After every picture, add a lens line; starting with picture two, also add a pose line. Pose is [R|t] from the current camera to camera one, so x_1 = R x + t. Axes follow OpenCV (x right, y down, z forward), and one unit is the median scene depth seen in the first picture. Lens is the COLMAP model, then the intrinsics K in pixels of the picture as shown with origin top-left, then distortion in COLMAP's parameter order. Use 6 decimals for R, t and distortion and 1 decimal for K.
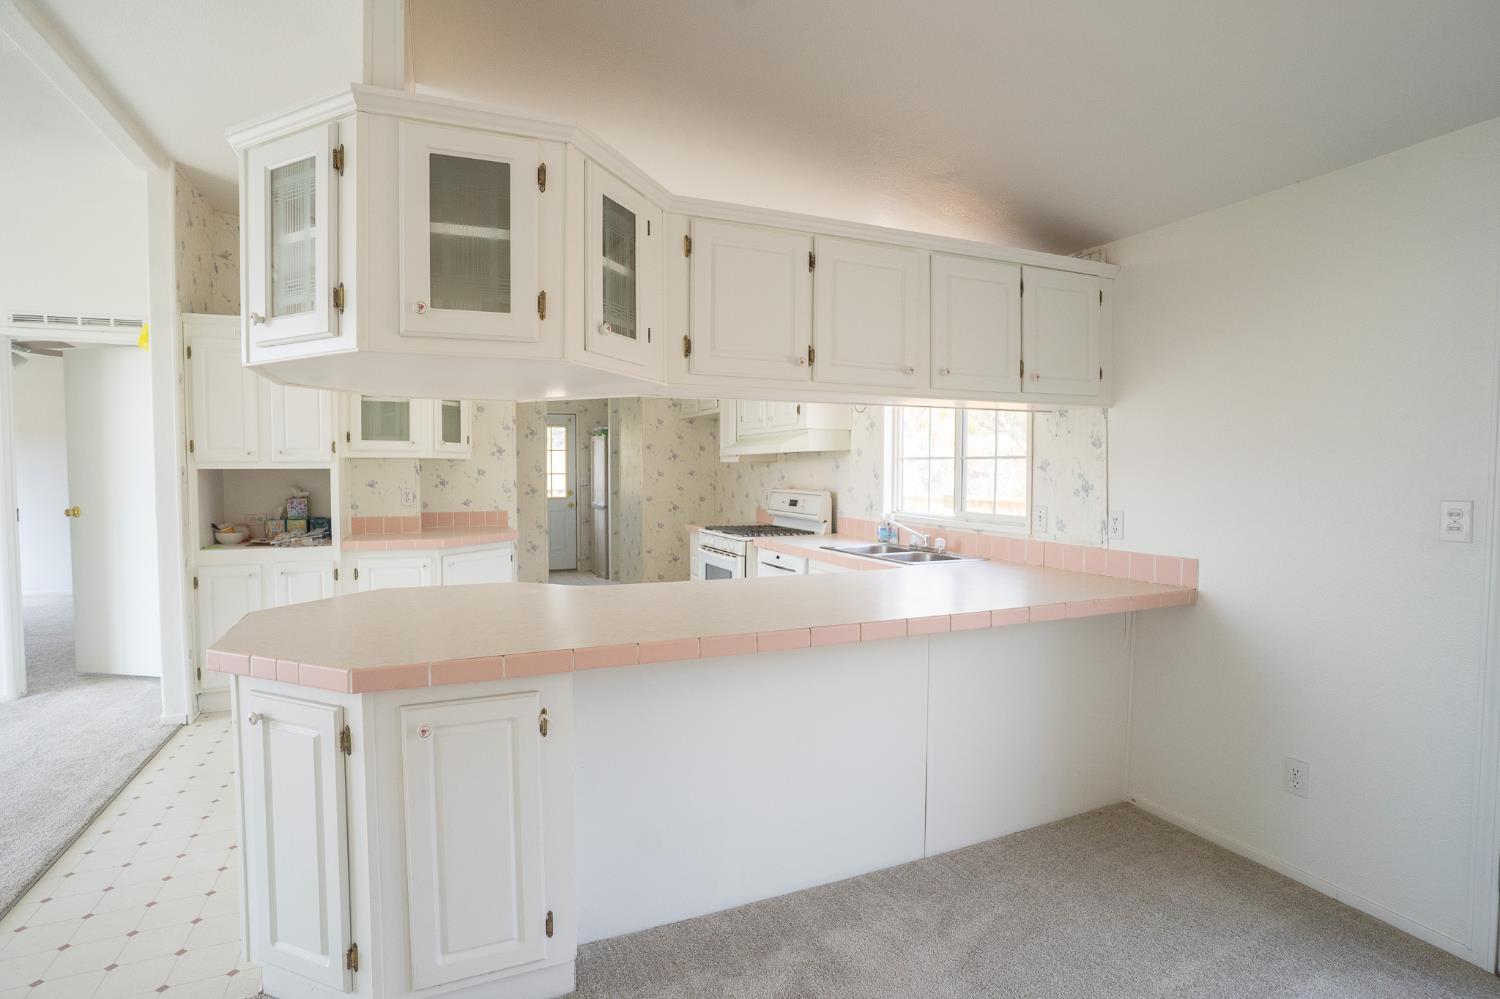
lens RADIAL K [[765.9, 0, 750.2], [0, 765.9, 506.1], [0, 0, 1]] dist [-0.072801, 0.033074]
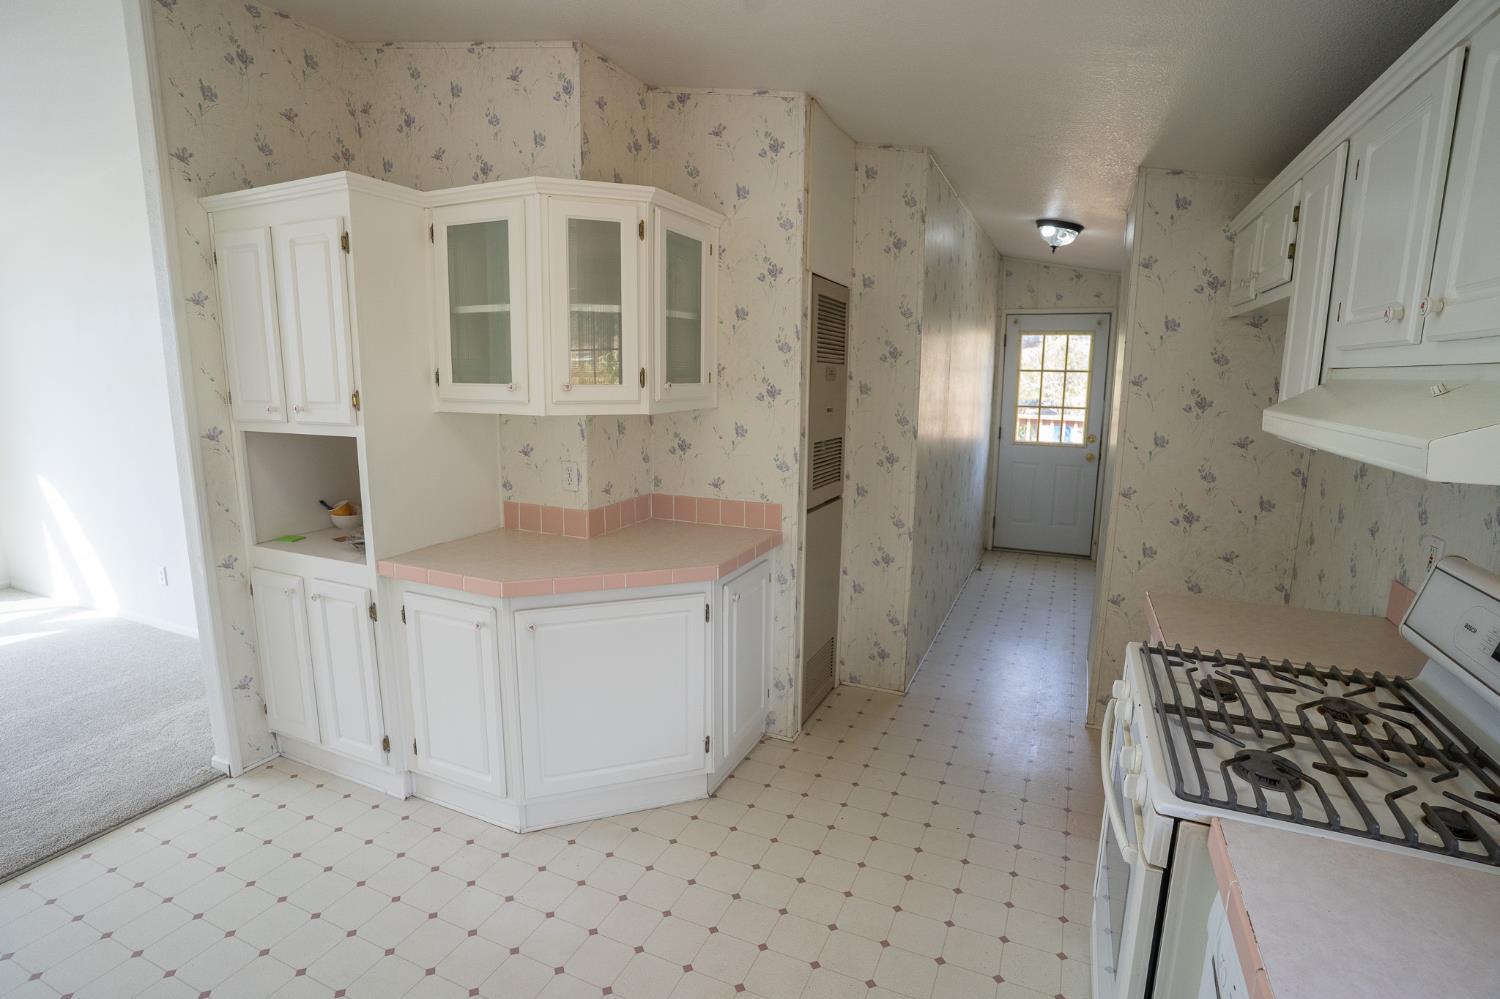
lens RADIAL K [[736.5, 0, 749.3], [0, 736.5, 504.2], [0, 0, 1]] dist [-0.073989, 0.034106]
pose [[0.660347, 0.140830, -0.737637, 0.064989], [-0.042043, 0.987651, 0.150925, -0.090861], [0.749783, -0.068650, 0.658113, 0.806697]]
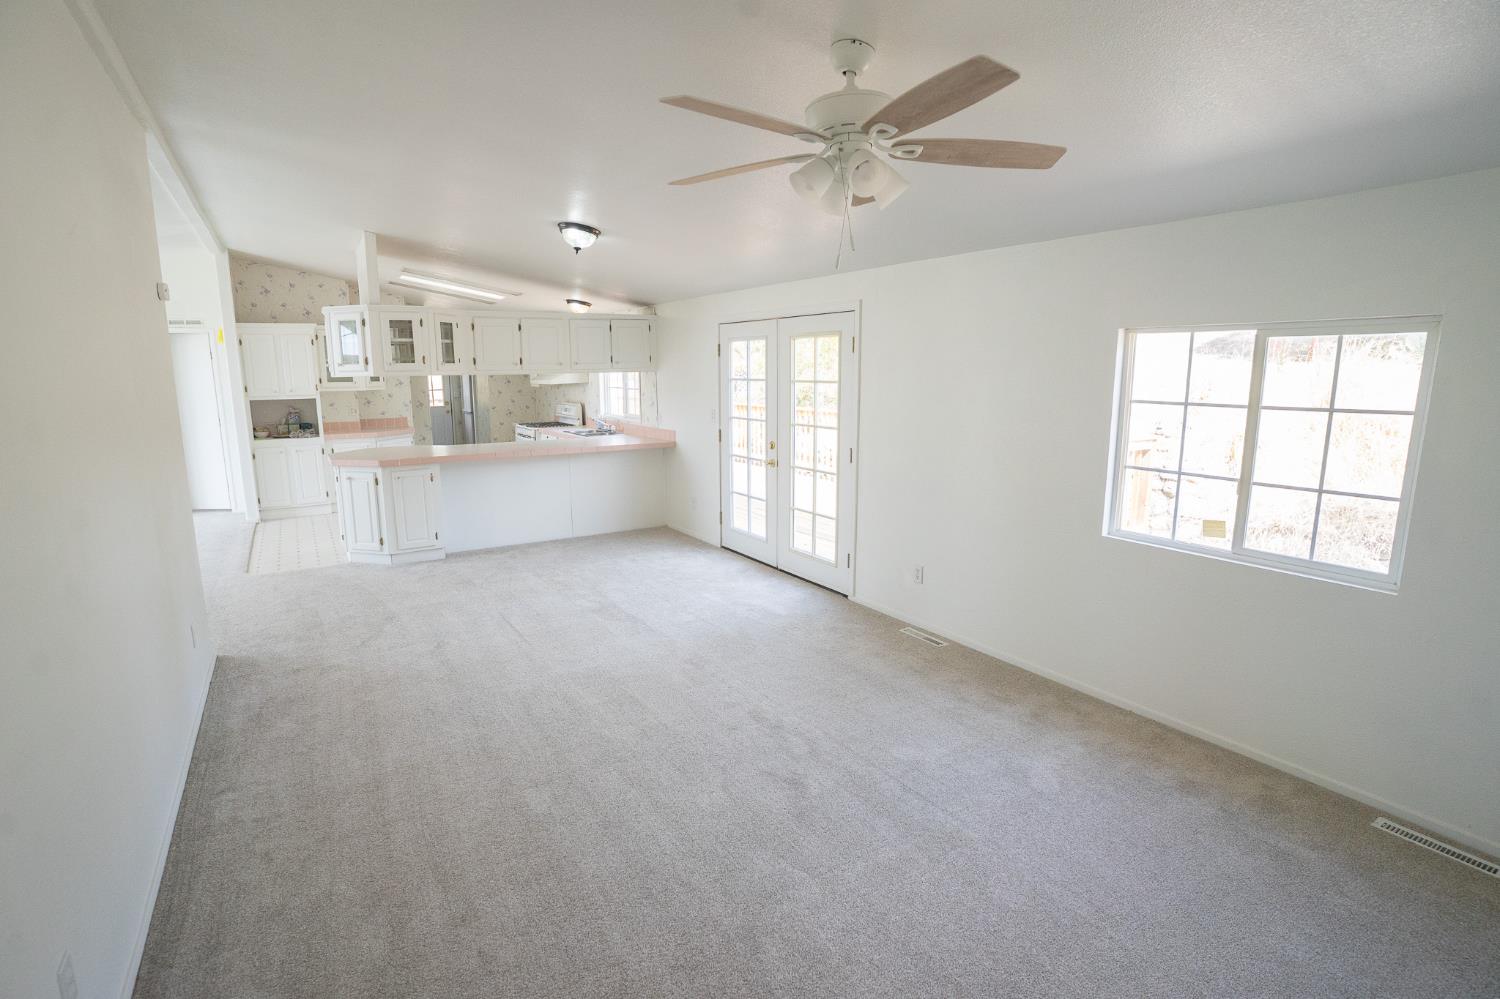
lens RADIAL K [[765.9, 0, 750.2], [0, 765.9, 506.1], [0, 0, 1]] dist [-0.072801, 0.033074]
pose [[0.990742, -0.031763, 0.131992, 0.293242], [0.014091, 0.991053, 0.132720, -0.013051], [-0.135026, -0.129631, 0.982326, -1.080607]]
